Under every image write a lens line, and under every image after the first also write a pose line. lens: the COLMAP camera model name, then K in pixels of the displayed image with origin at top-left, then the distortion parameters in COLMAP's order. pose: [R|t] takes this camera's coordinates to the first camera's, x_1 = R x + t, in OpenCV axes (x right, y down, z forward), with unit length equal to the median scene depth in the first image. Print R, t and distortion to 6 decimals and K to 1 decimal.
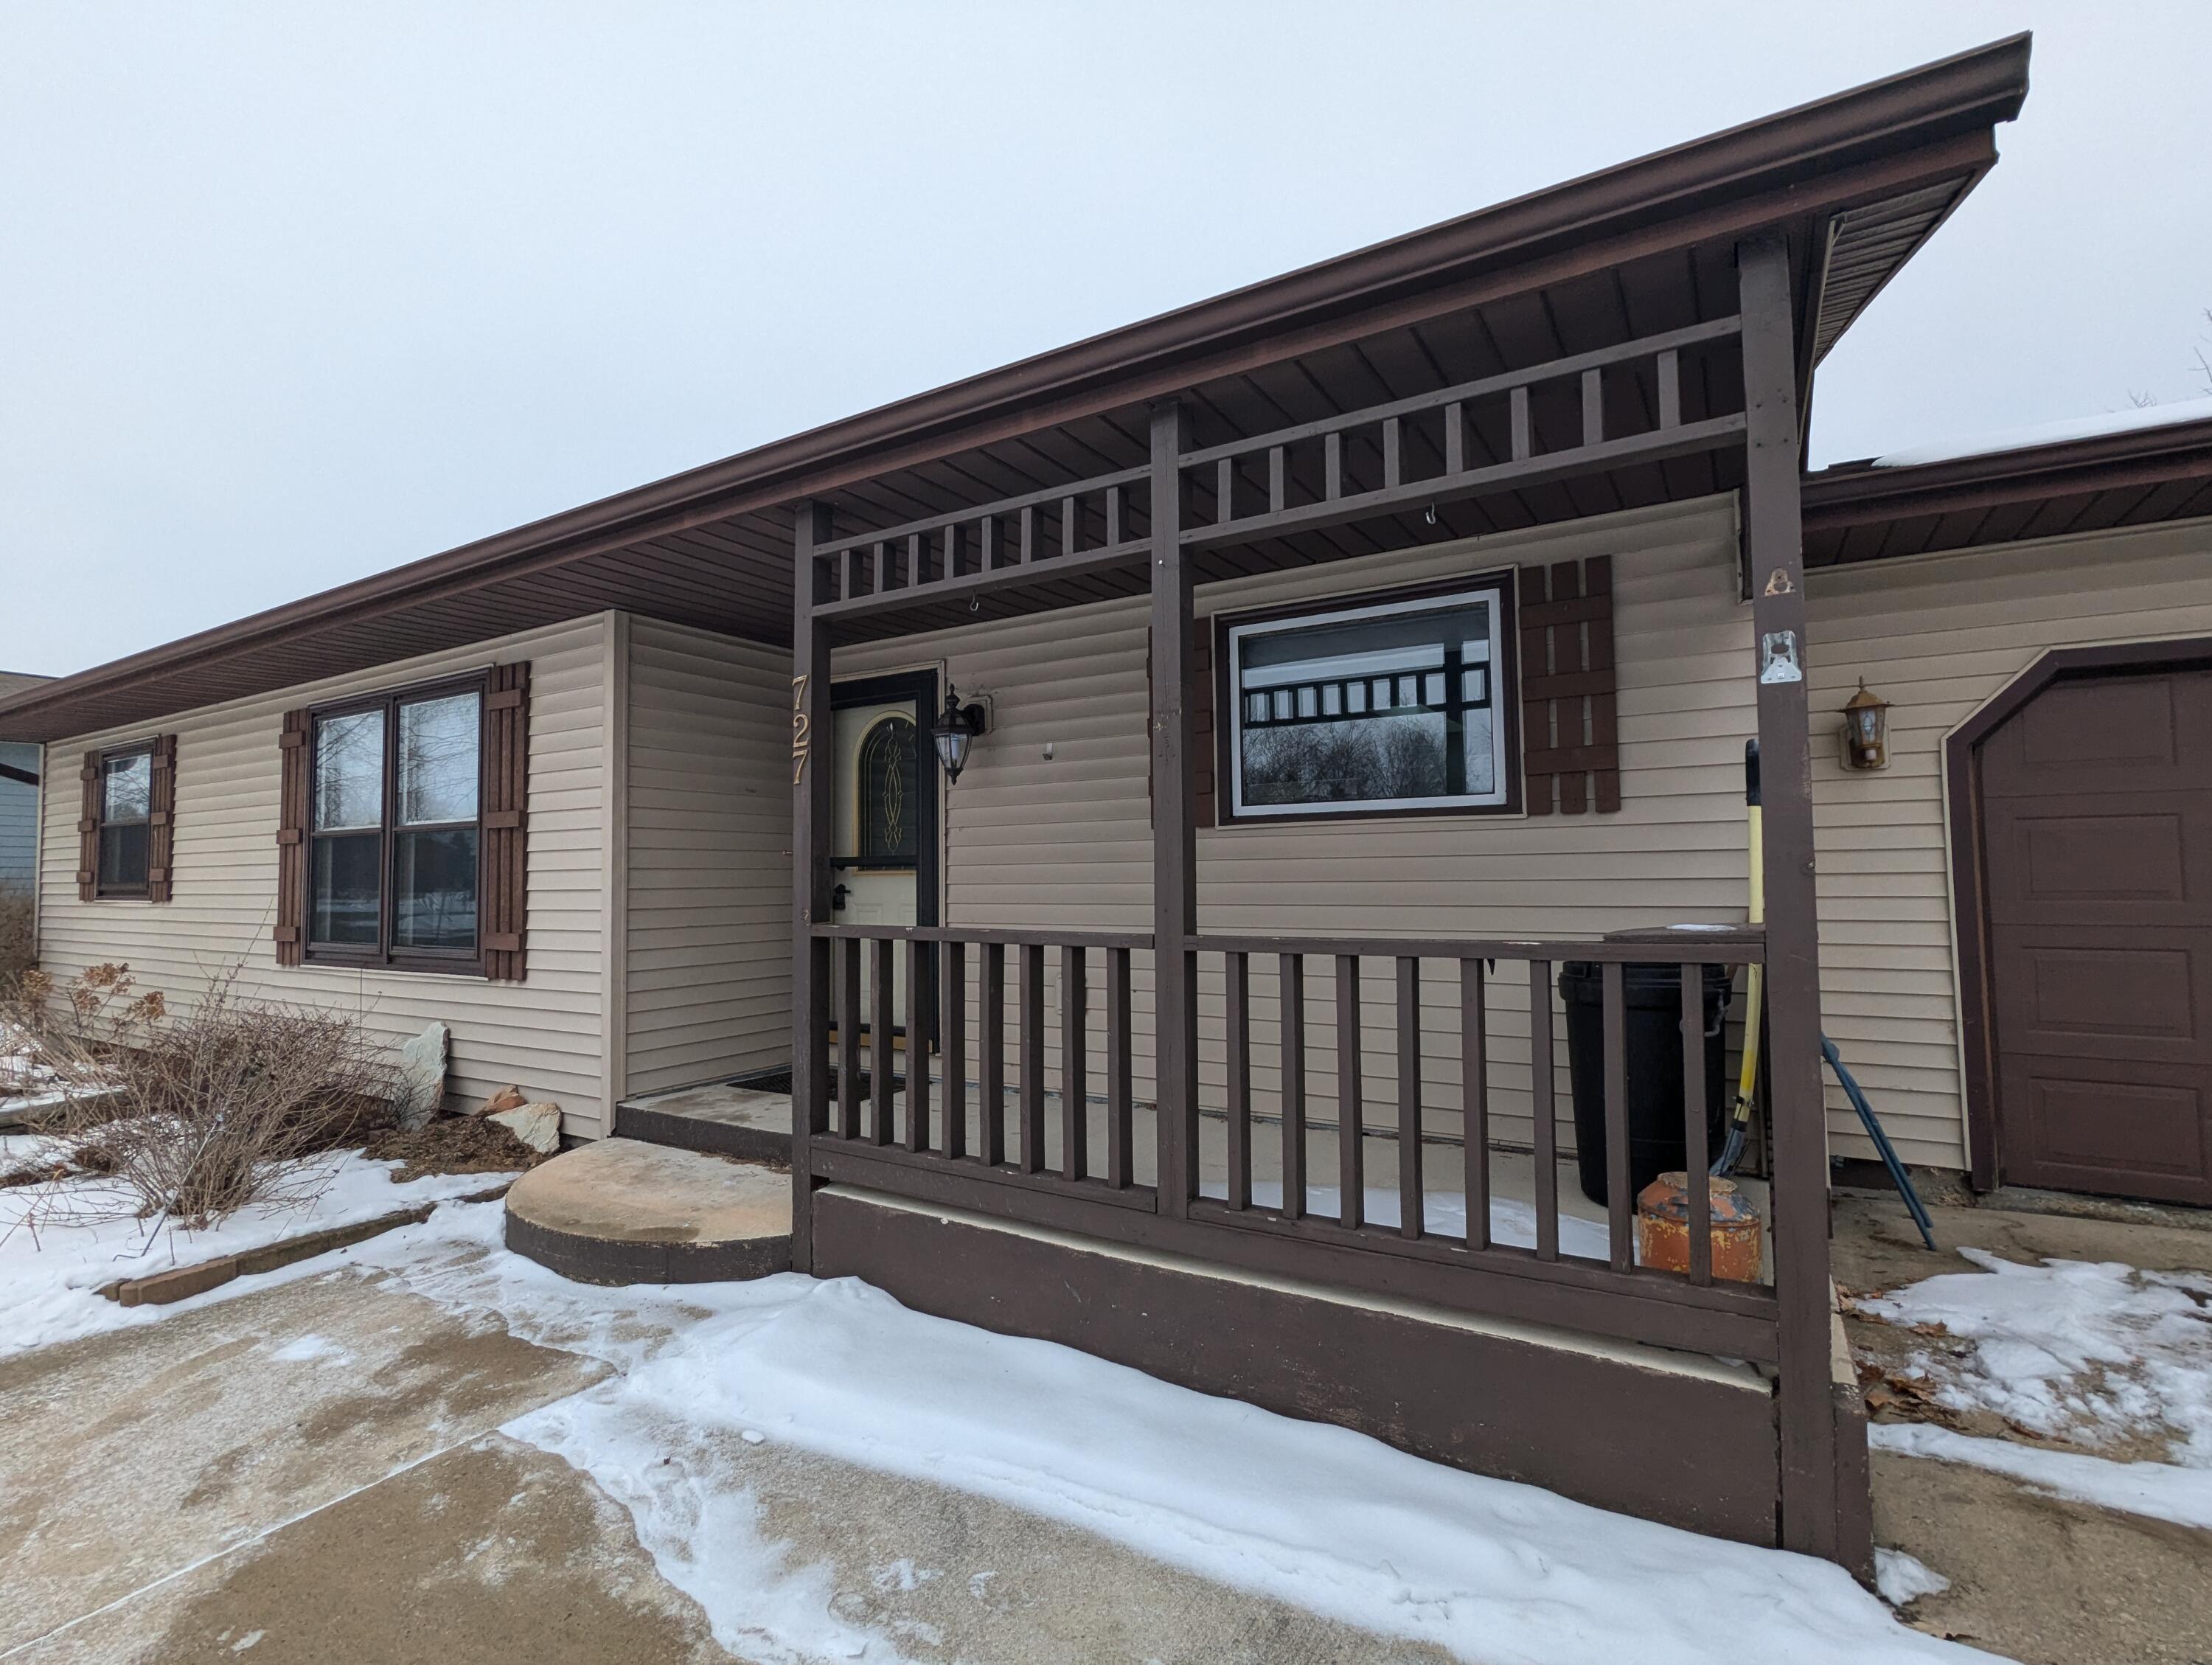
lens RADIAL K [[1040.4, 0, 1106.0], [0, 1040.4, 832.5], [0, 0, 1]] dist [-0.008319, 0.000241]
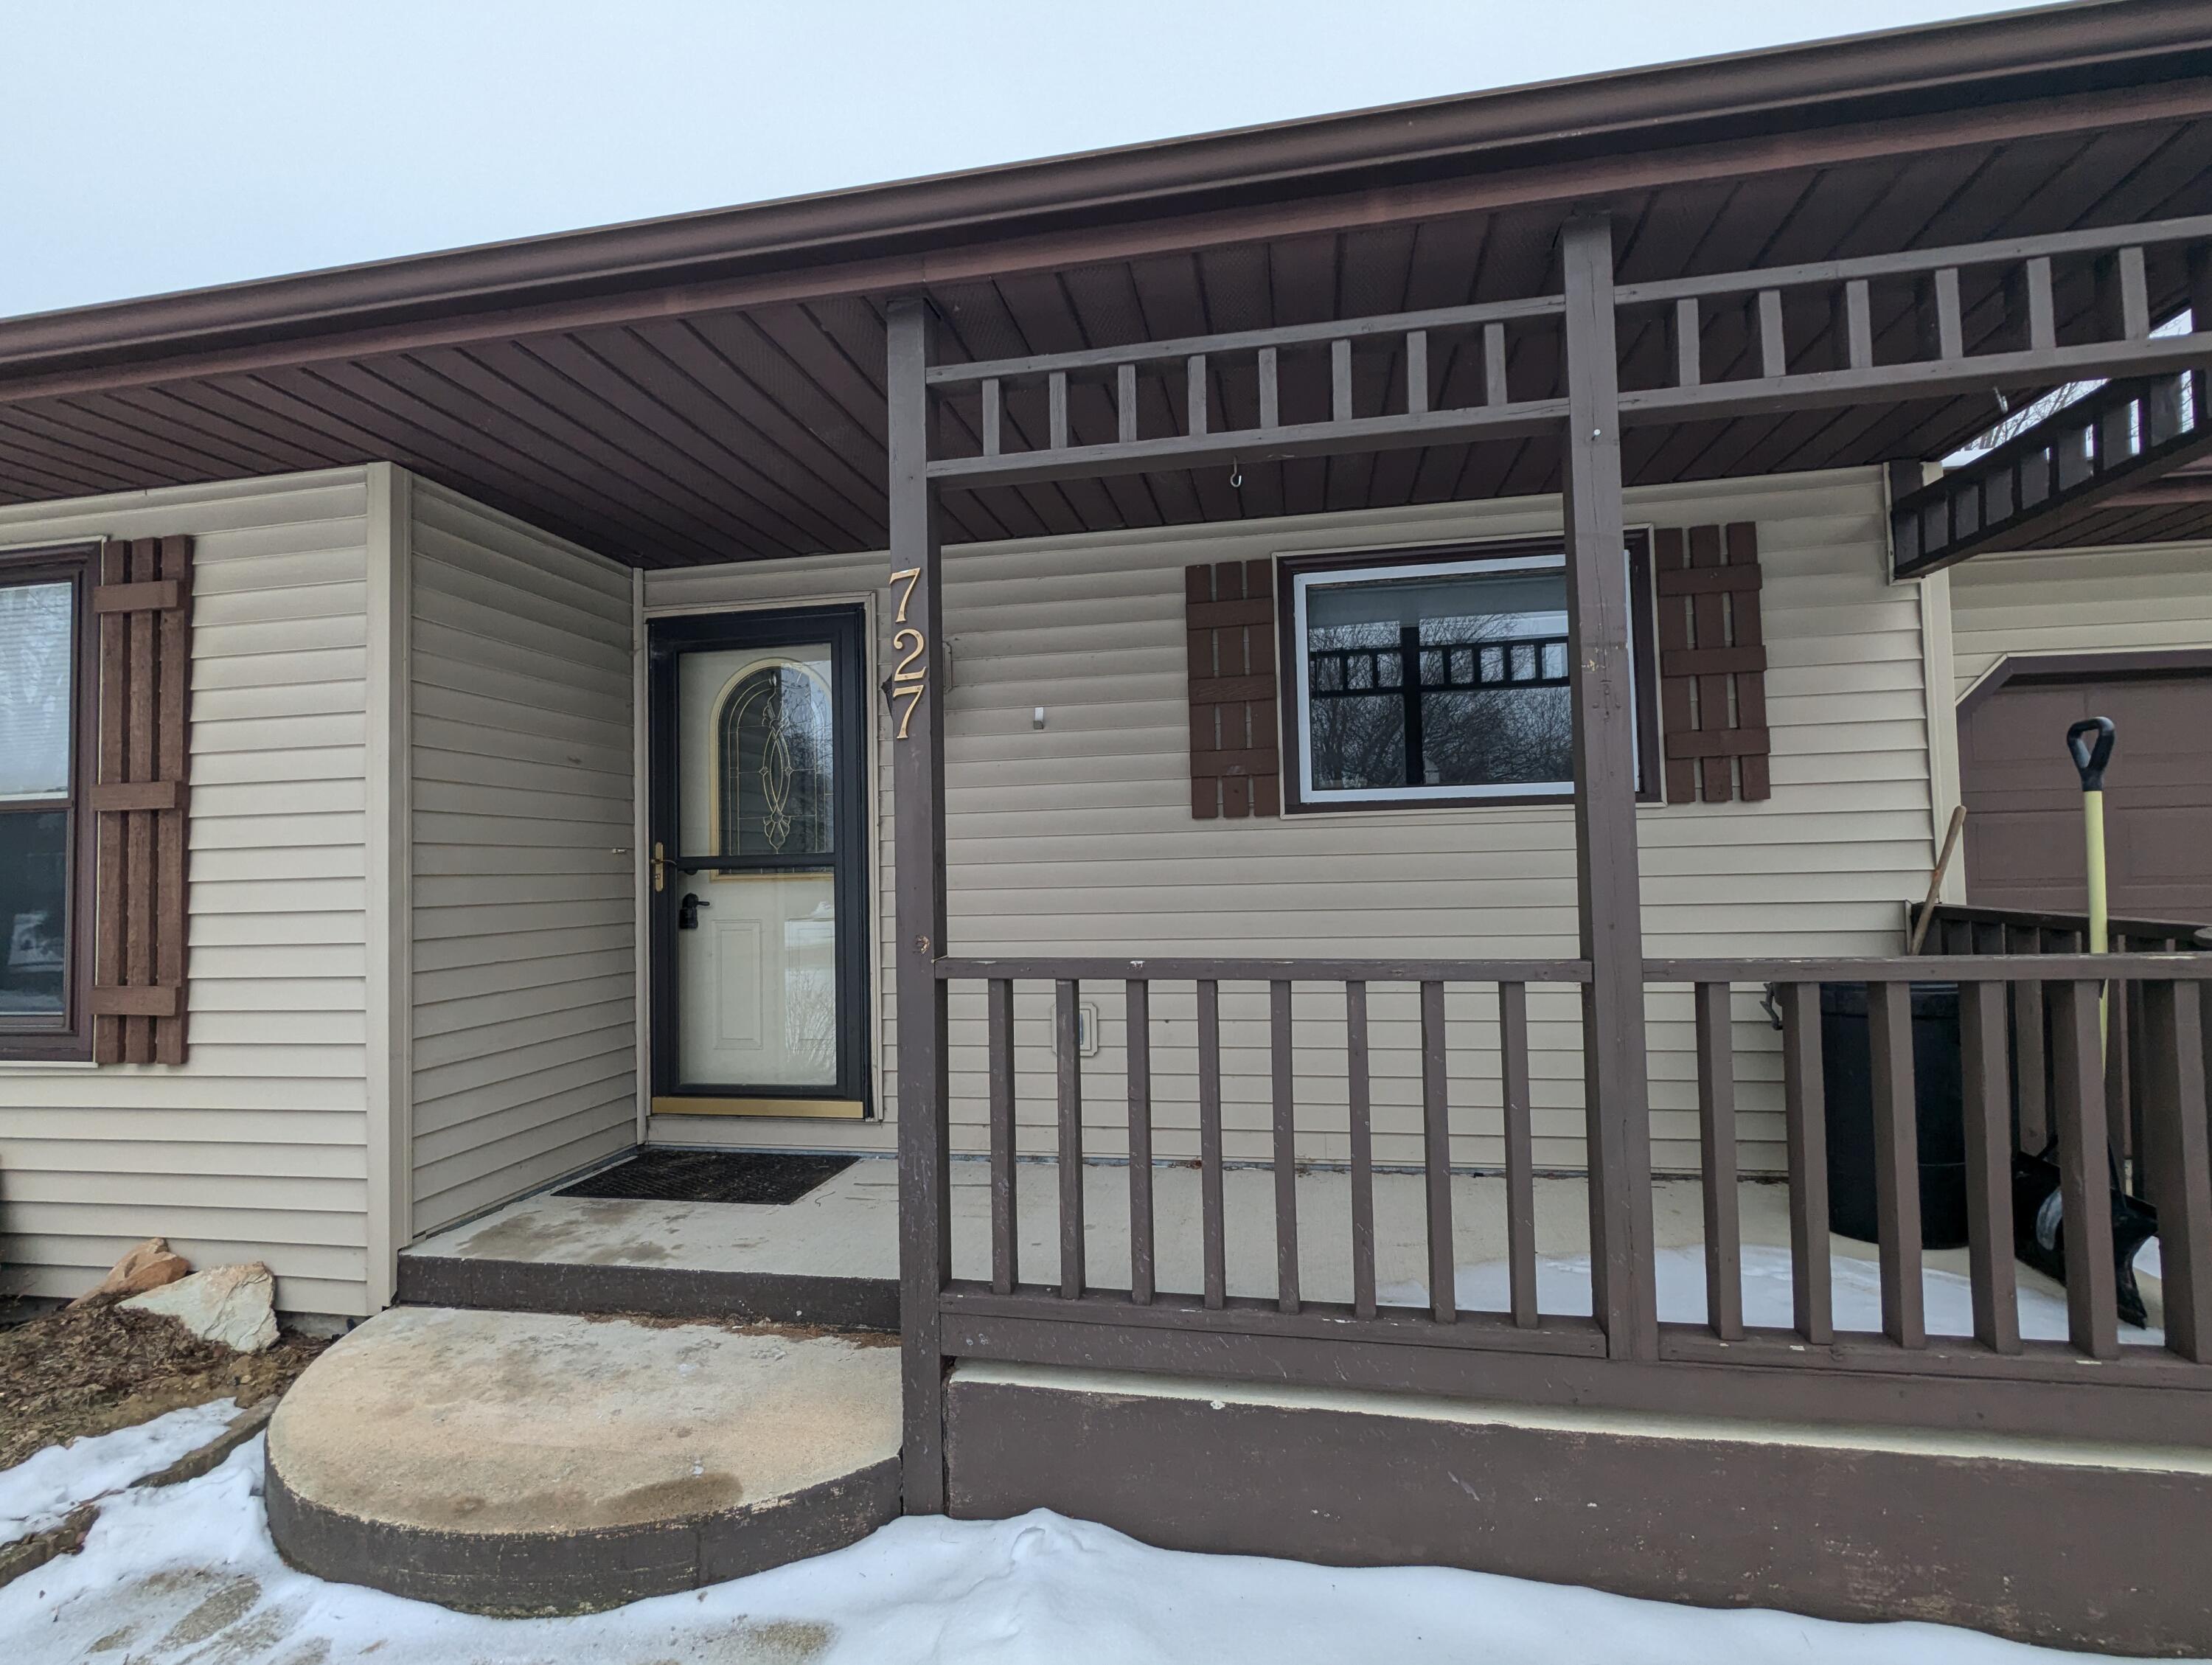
lens RADIAL K [[1042.9, 0, 1106.0], [0, 1042.9, 832.5], [0, 0, 1]] dist [-0.003214, 0.001816]
pose [[0.935520, 0.002137, 0.353267, -0.348662], [-0.002360, 0.999997, 0.000200, 0.008733], [-0.353265, -0.001021, 0.935523, 0.311468]]
